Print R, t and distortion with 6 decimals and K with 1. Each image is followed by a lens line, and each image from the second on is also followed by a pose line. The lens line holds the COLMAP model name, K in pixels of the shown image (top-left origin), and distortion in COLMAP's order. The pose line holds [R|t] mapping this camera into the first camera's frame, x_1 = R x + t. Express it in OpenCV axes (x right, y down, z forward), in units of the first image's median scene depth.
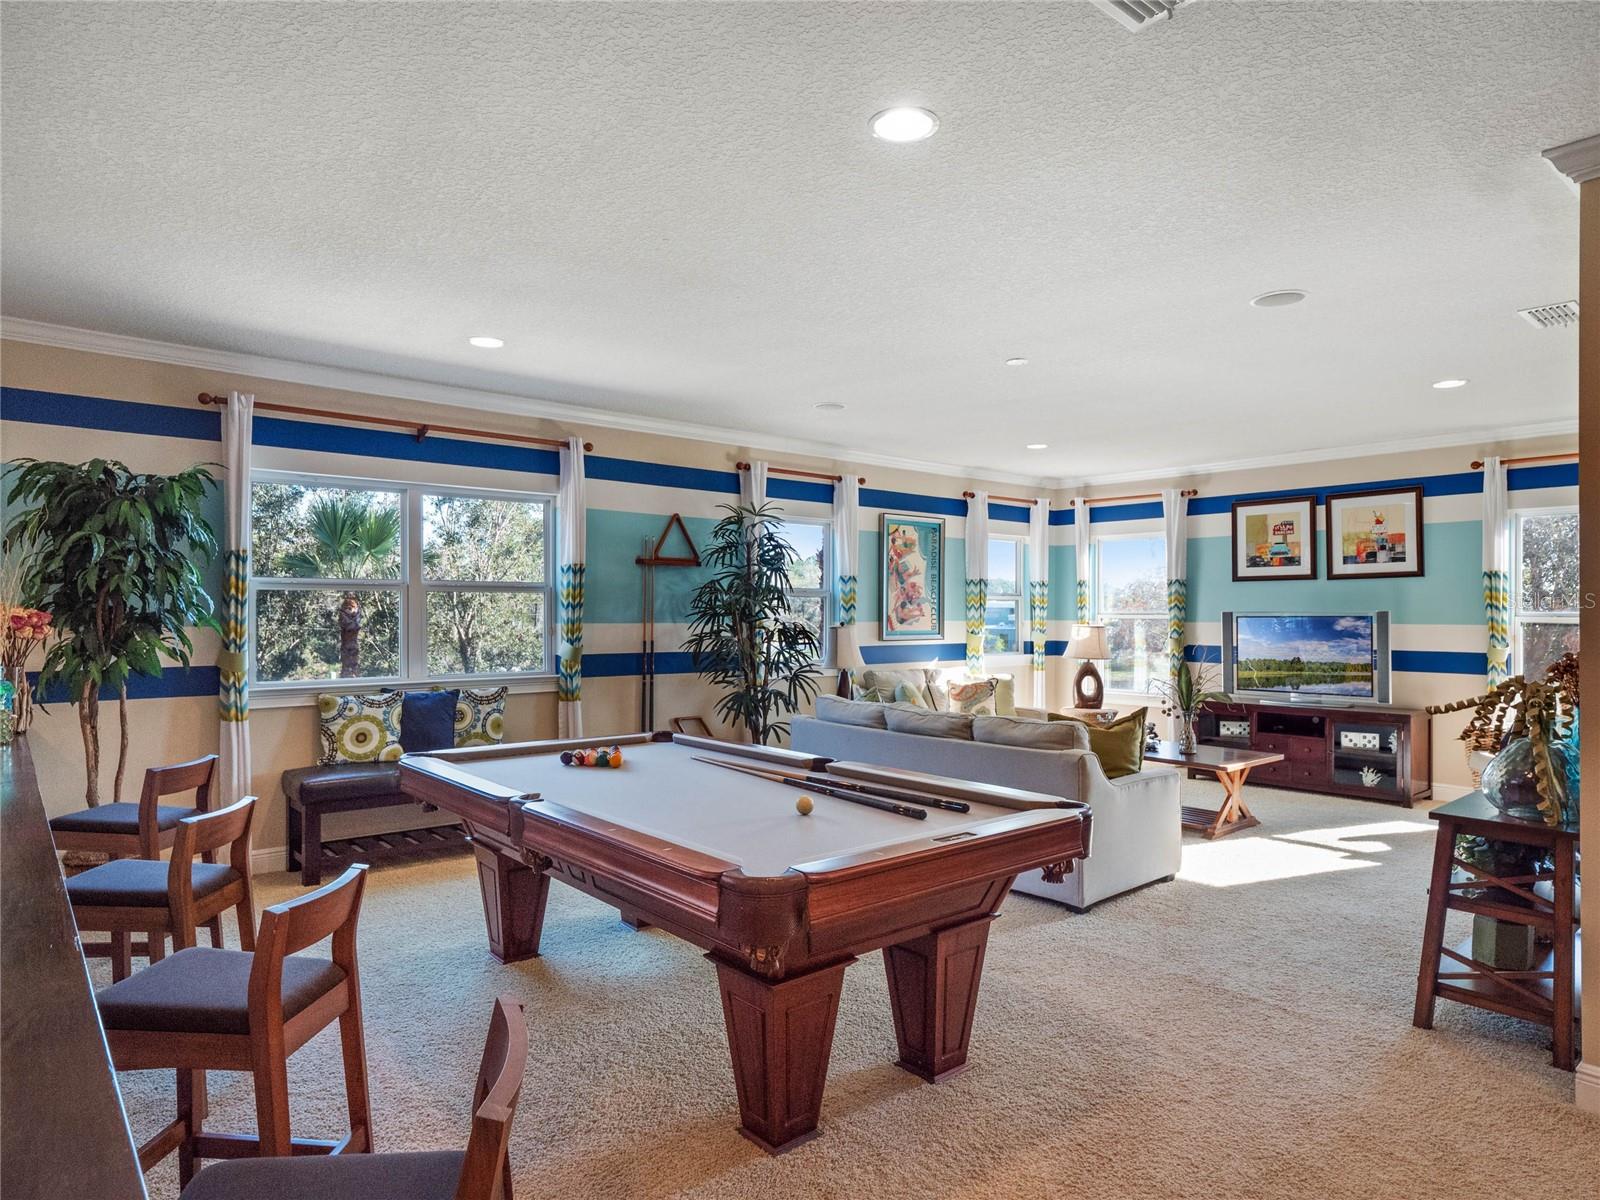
lens RADIAL K [[956.3, 0, 798.0], [0, 956.3, 608.0], [0, 0, 1]] dist [-0.006295, 0.001505]
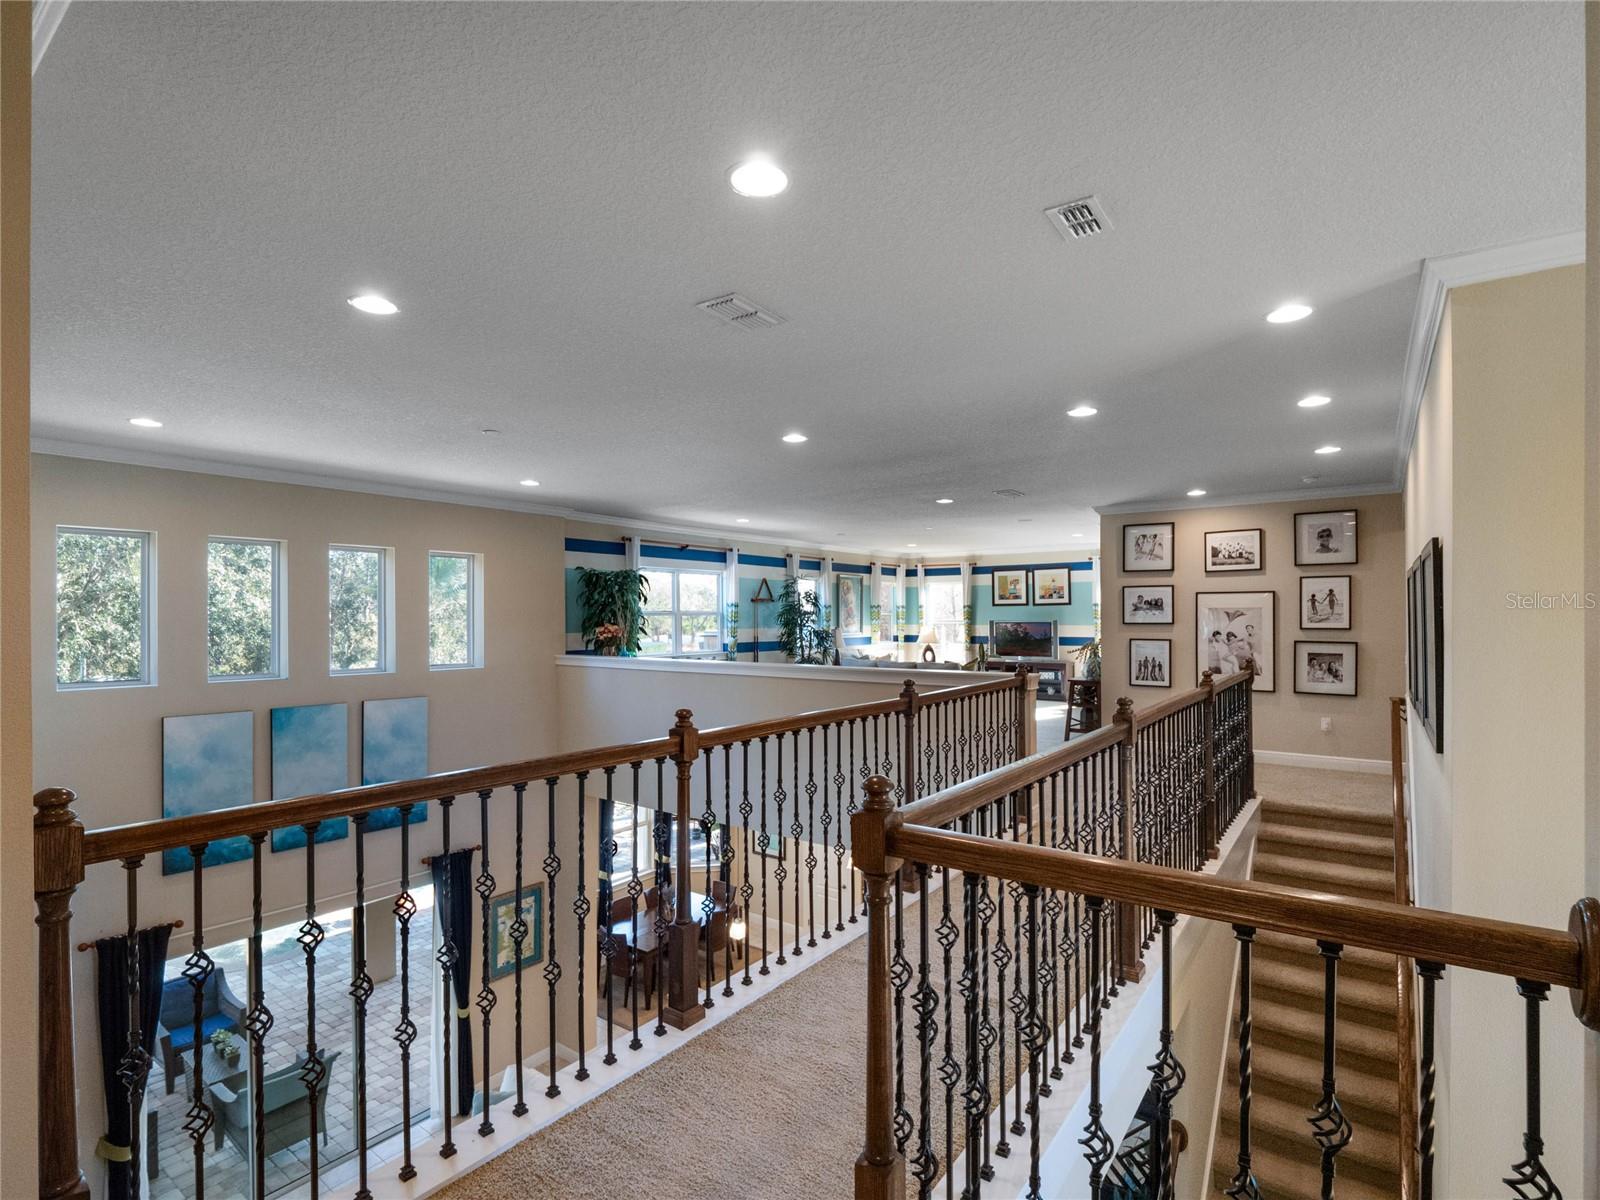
lens RADIAL K [[792.2, 0, 800.1], [0, 792.2, 607.3], [0, 0, 1]] dist [-0.004905, 0.003550]
pose [[0.971472, -0.003526, 0.237130, -0.394659], [0.004924, 0.999974, -0.005303, -0.017965], [-0.237105, 0.006319, 0.971464, -0.639358]]
